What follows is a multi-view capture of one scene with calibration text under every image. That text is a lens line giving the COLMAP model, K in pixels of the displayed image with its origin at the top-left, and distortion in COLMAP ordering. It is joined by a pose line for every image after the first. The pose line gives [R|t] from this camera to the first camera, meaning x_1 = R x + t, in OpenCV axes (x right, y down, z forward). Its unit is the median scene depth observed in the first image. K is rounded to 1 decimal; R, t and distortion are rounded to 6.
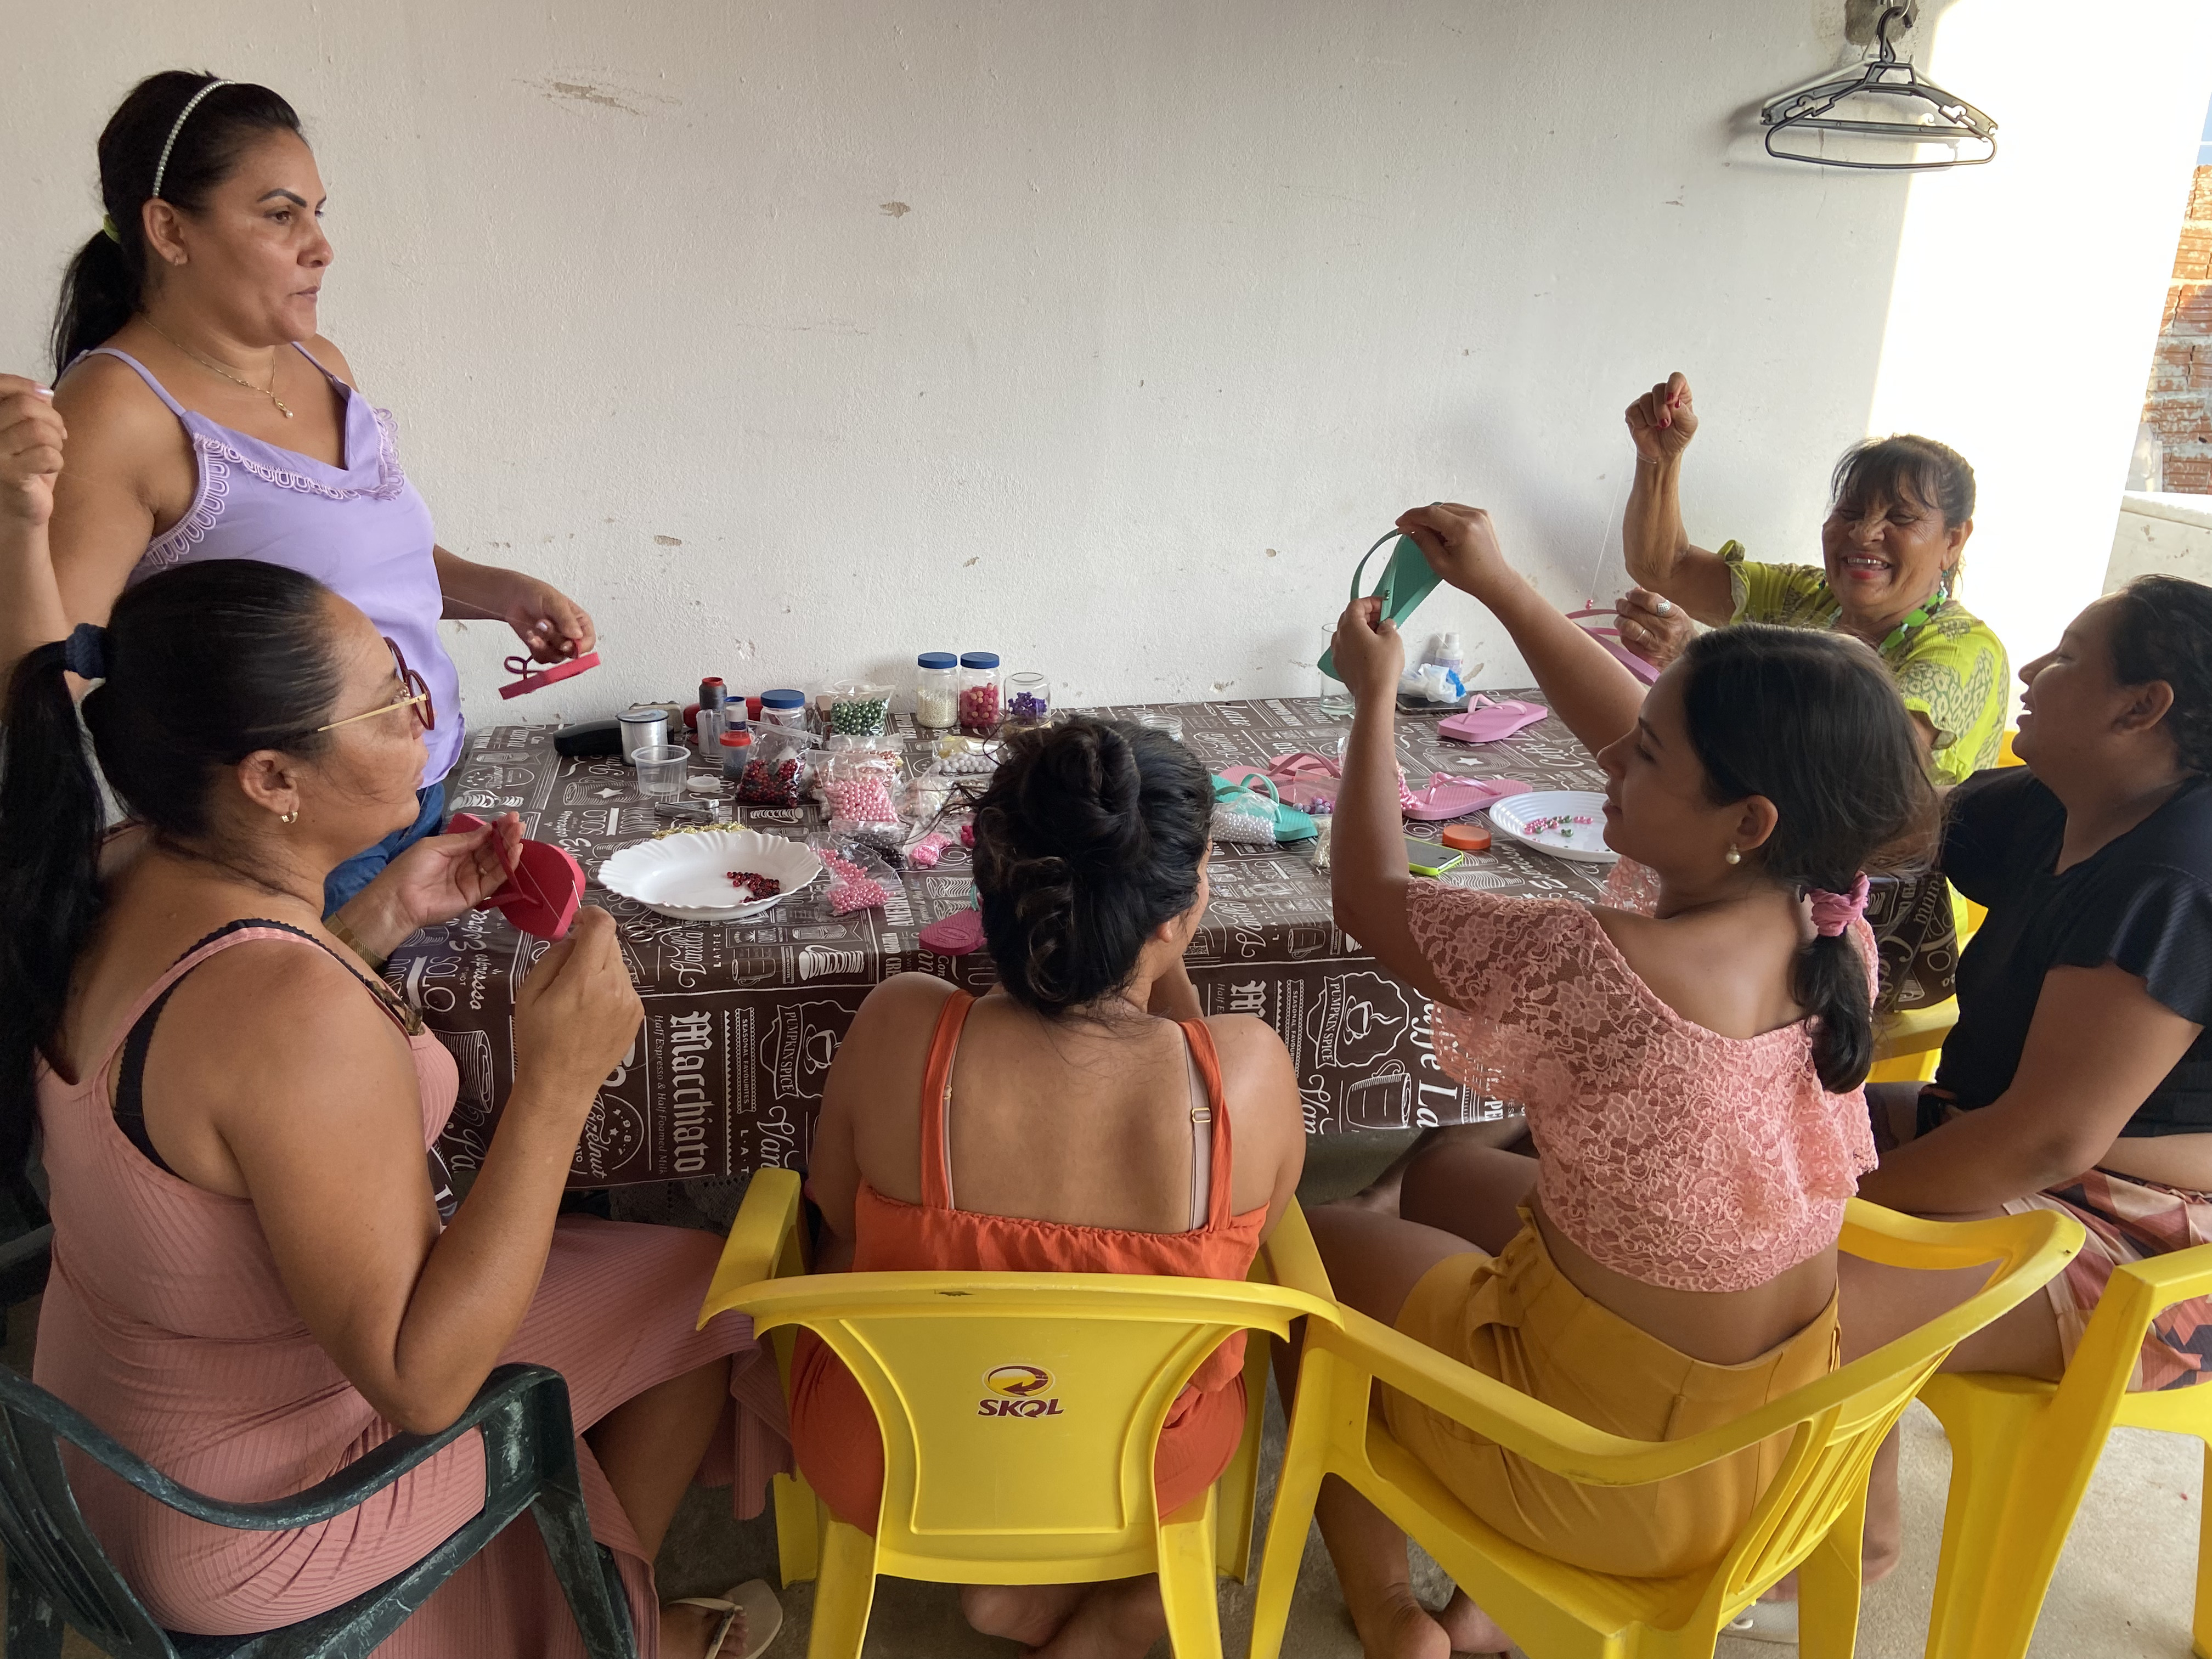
lens RADIAL K [[1640.3, 0, 1084.1], [0, 1640.3, 843.3], [0, 0, 1]] dist [0.123833, -0.141347]
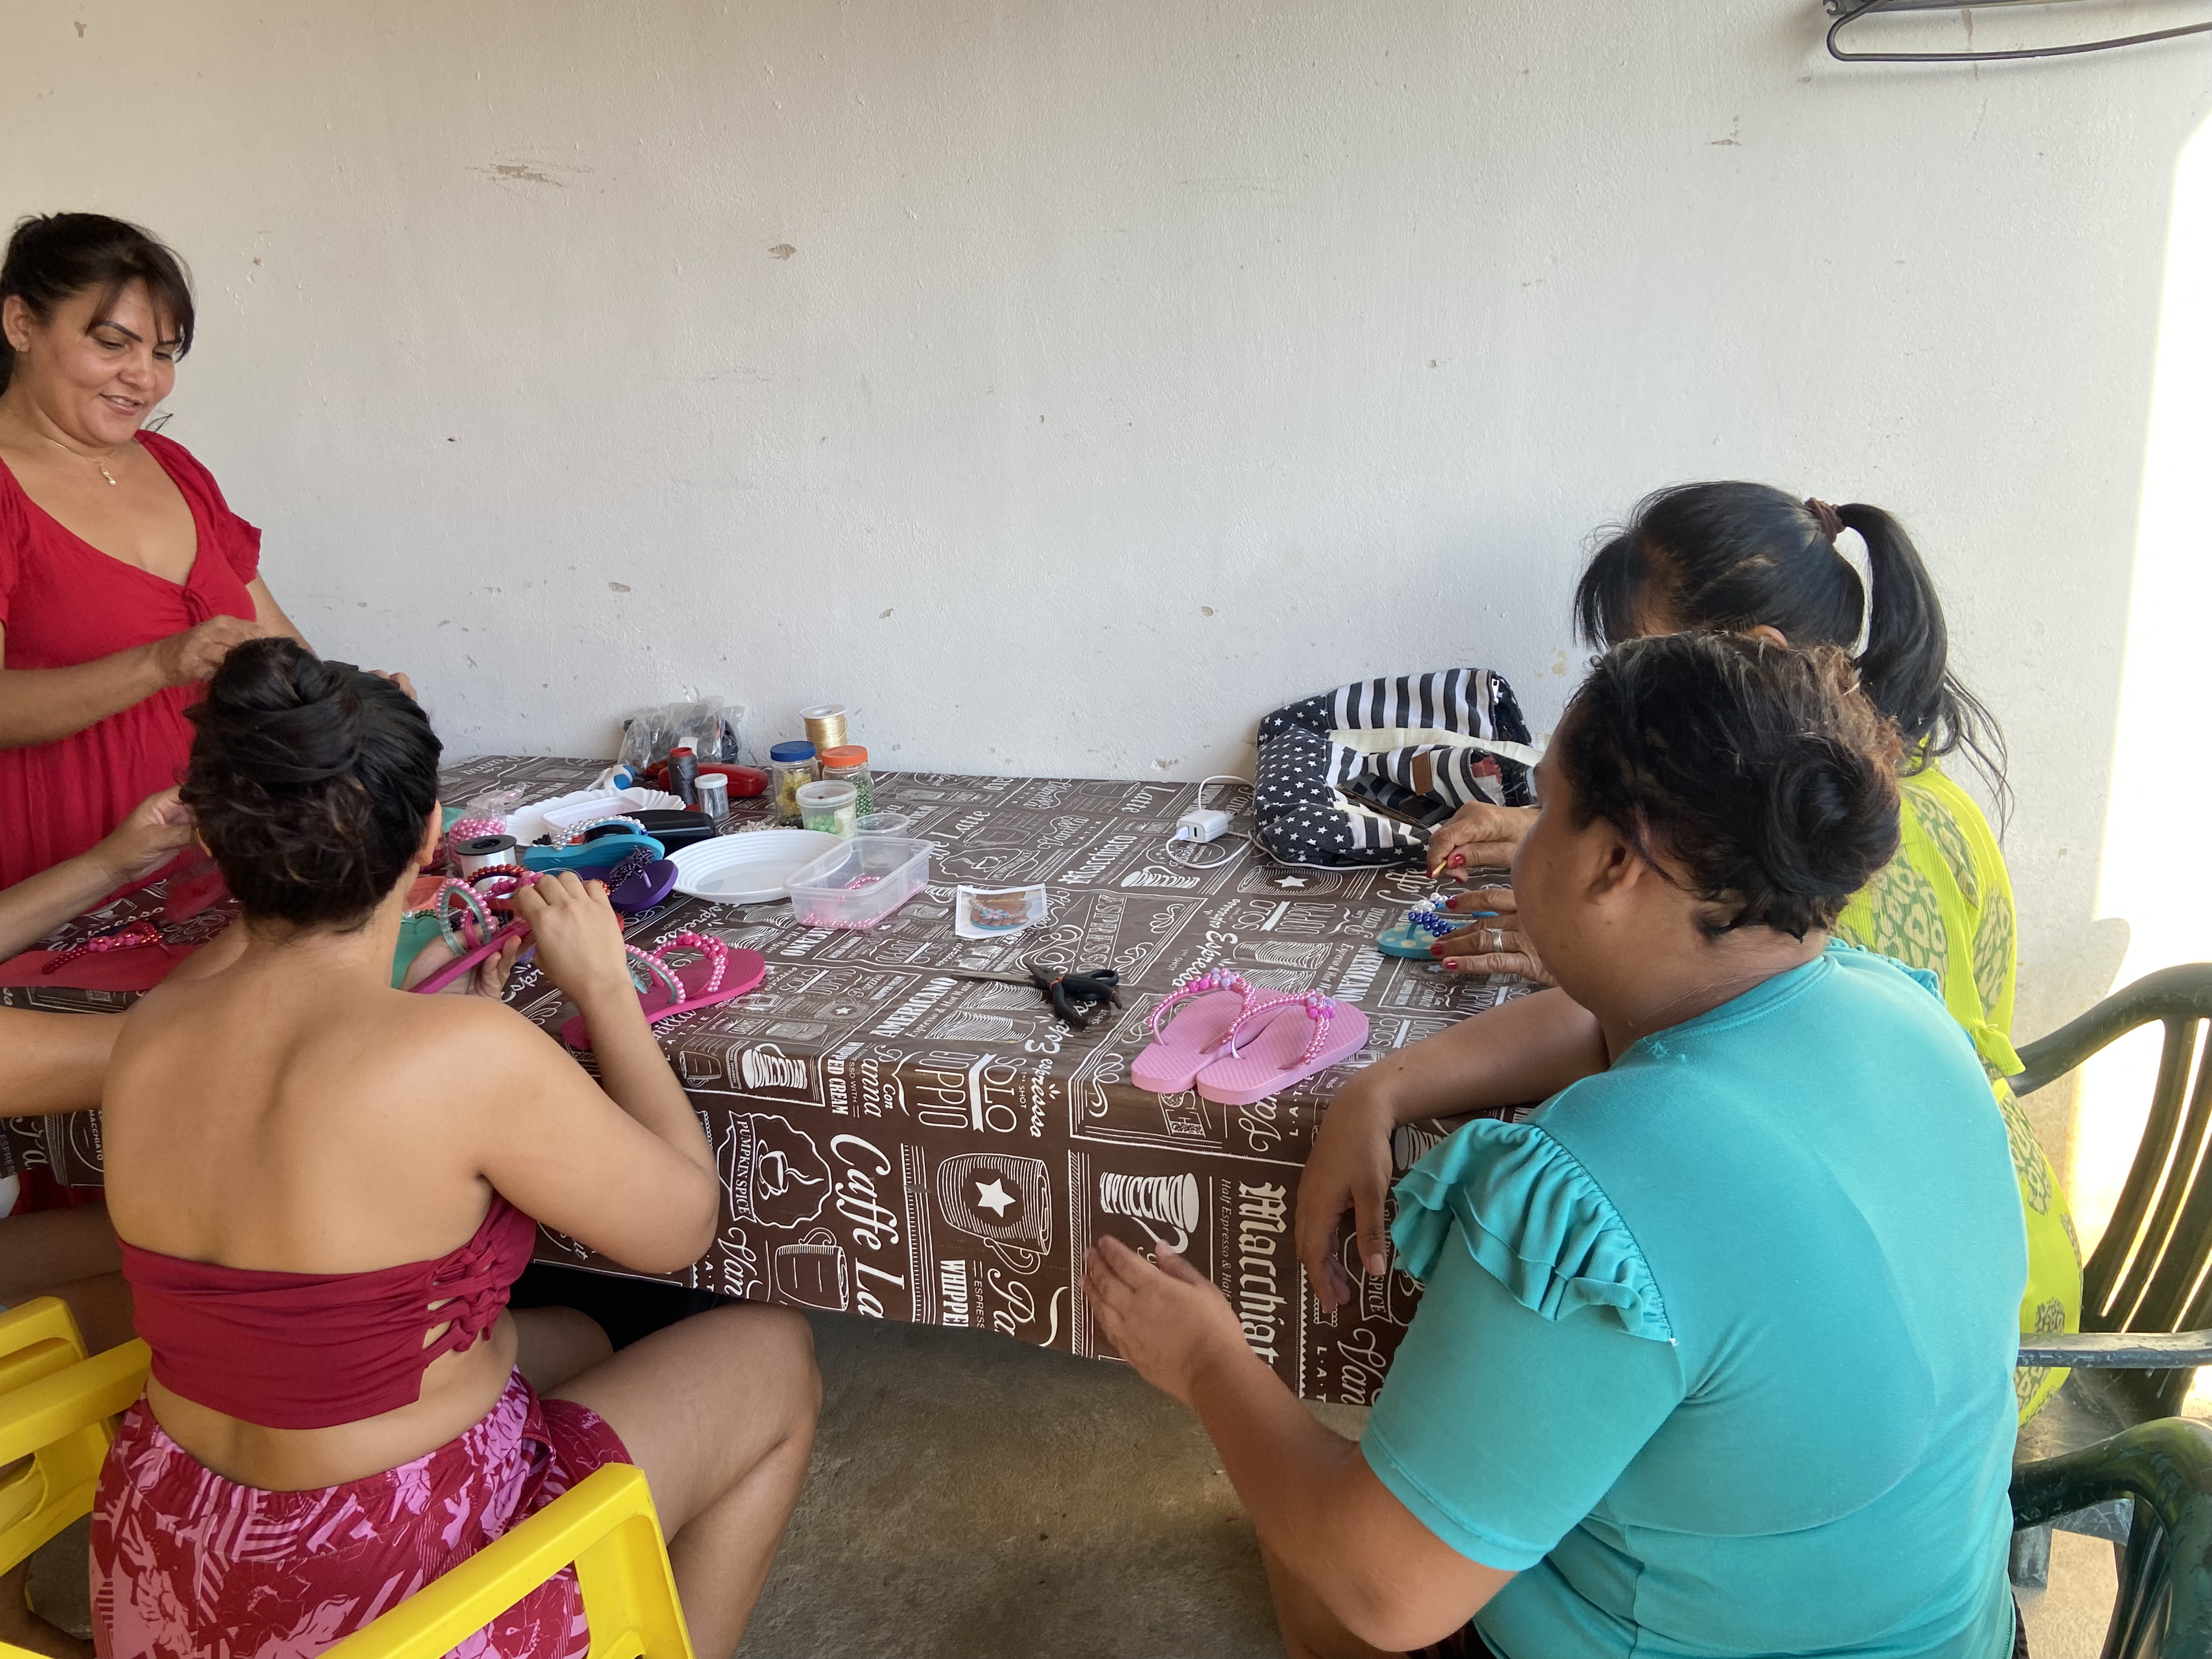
lens RADIAL K [[1642.0, 0, 1101.7], [0, 1642.0, 845.9], [0, 0, 1]] dist [0.122026, -0.137779]
pose [[0.839552, 0.100904, -0.533827, 0.734269], [-0.108357, 0.993959, 0.017465, -0.090494], [0.532364, 0.043181, 0.845413, 0.358302]]
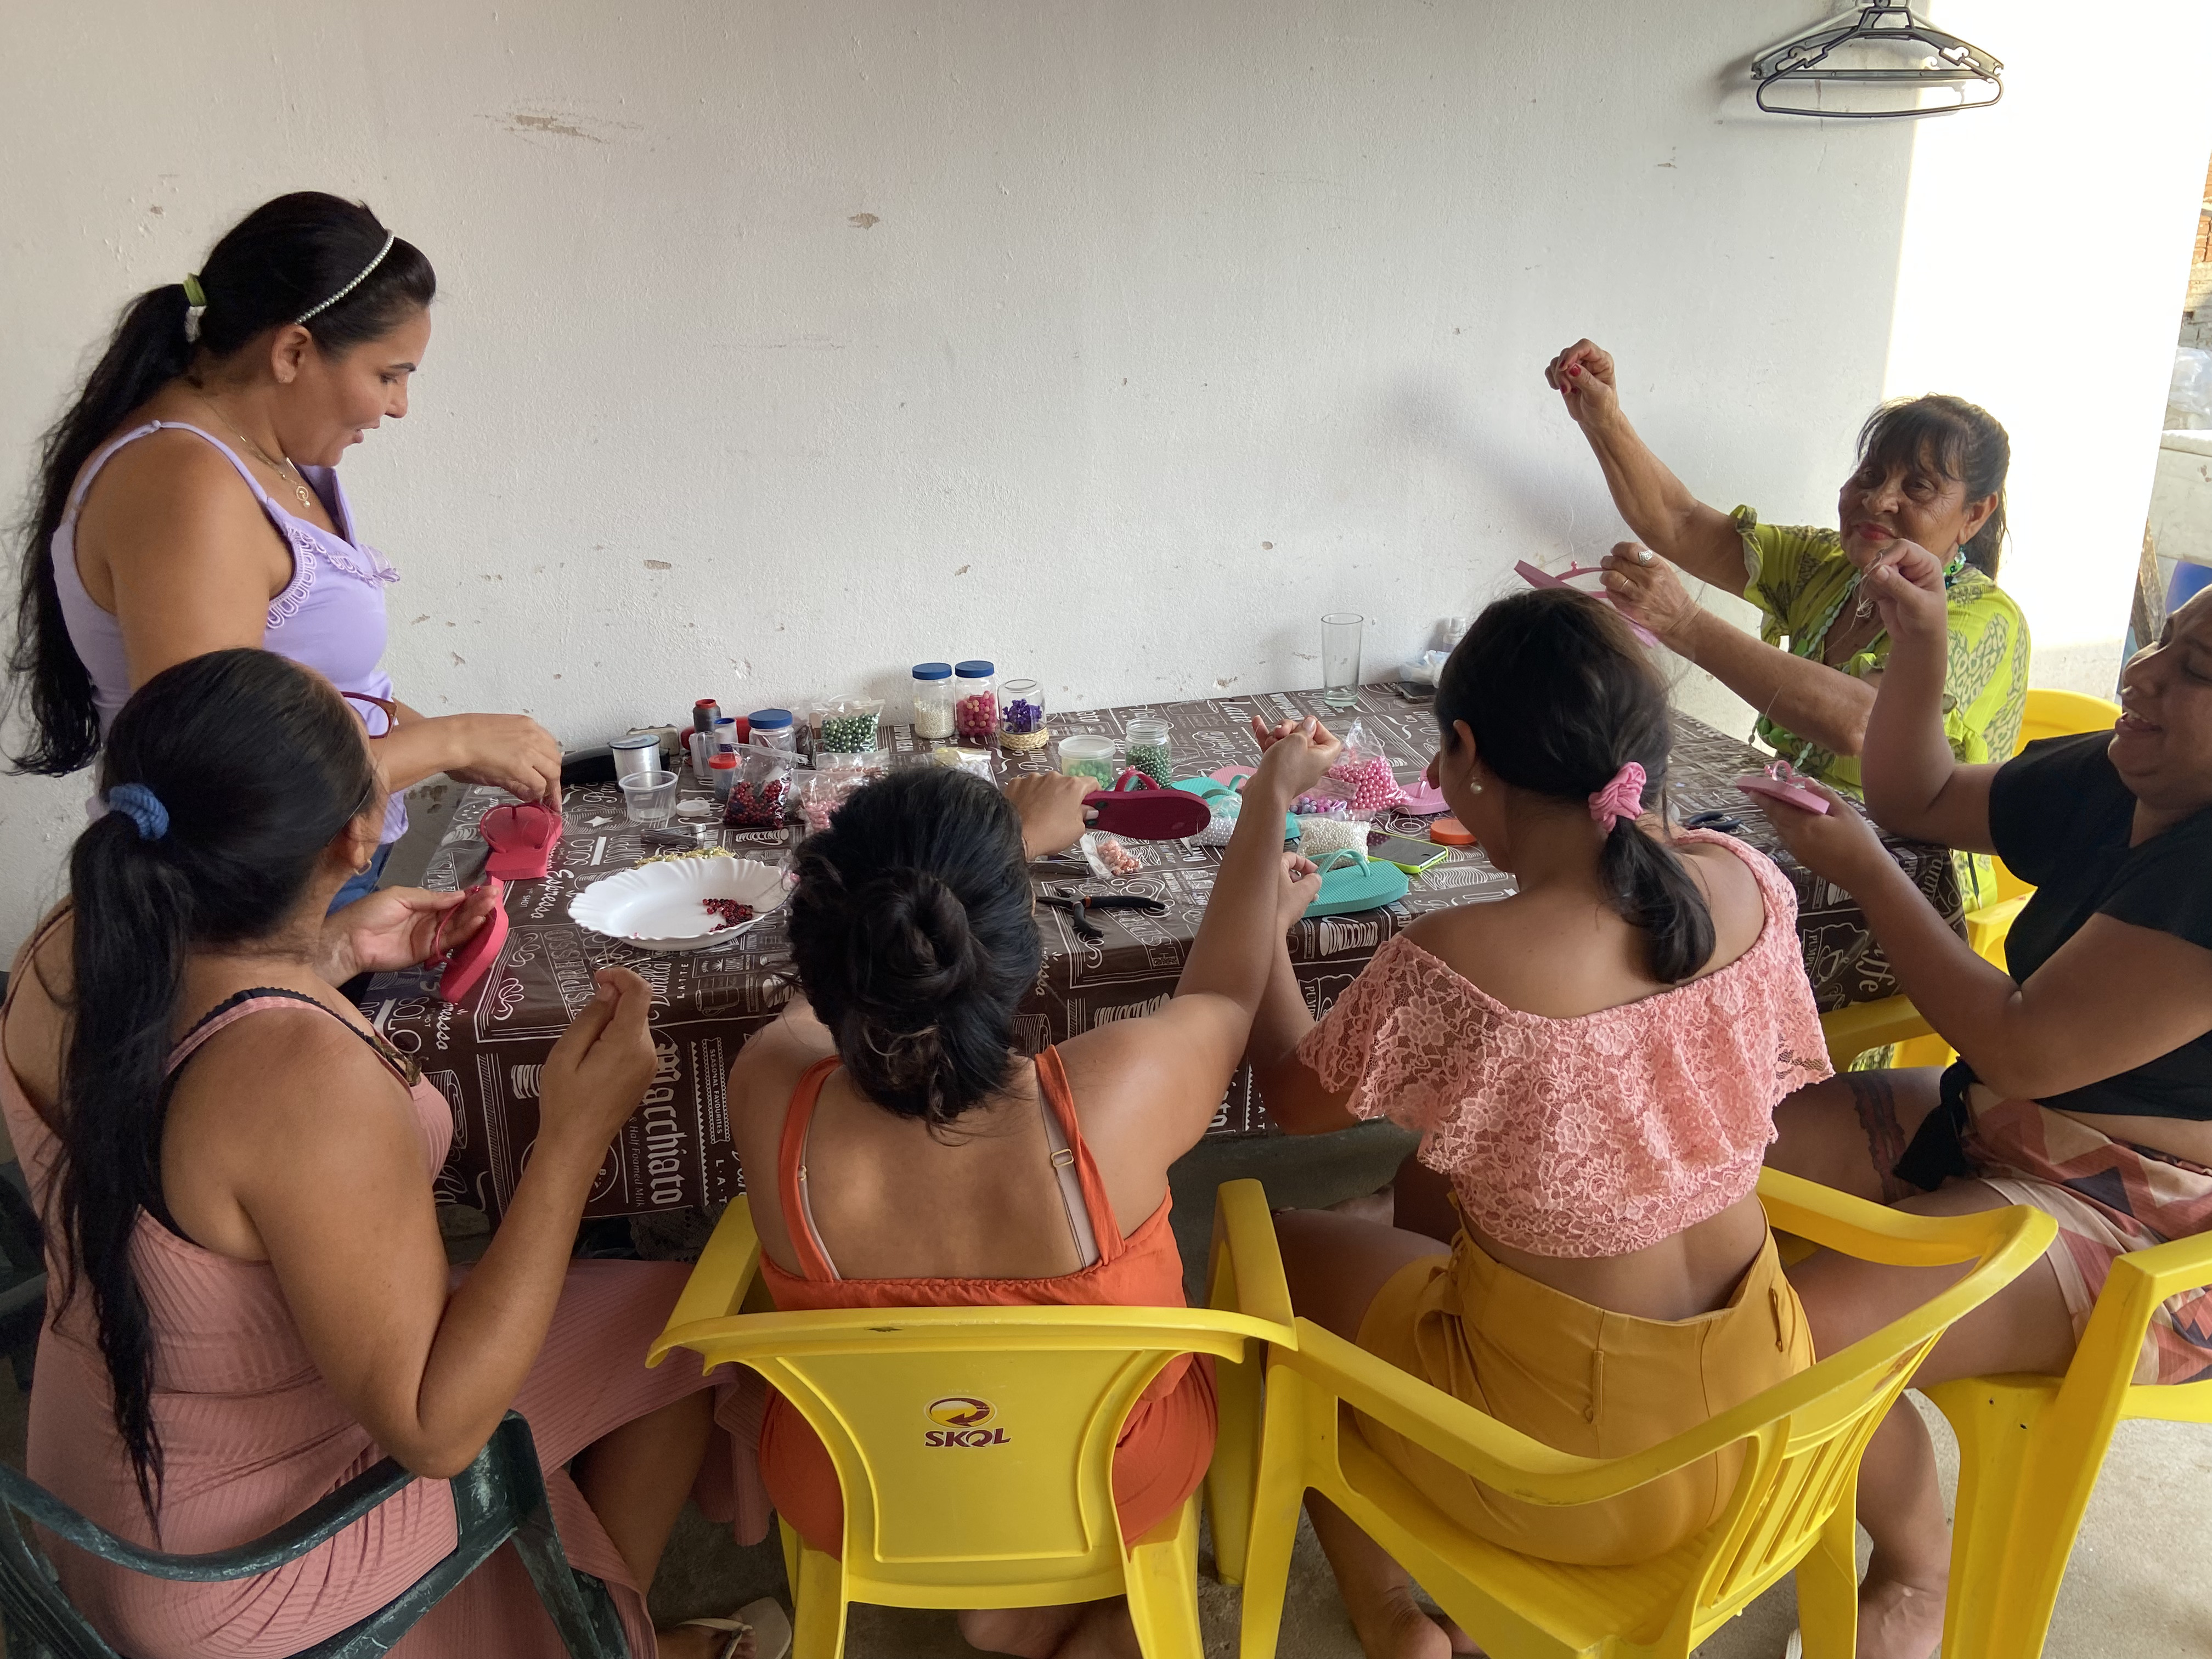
lens RADIAL K [[1642.0, 0, 1101.7], [0, 1642.0, 845.9], [0, 0, 1]] dist [0.122026, -0.137779]
pose [[0.998043, -0.040731, -0.047450, 0.074081], [0.041334, 0.999076, 0.011801, -0.016742], [0.046926, -0.013739, 0.998804, 0.007932]]
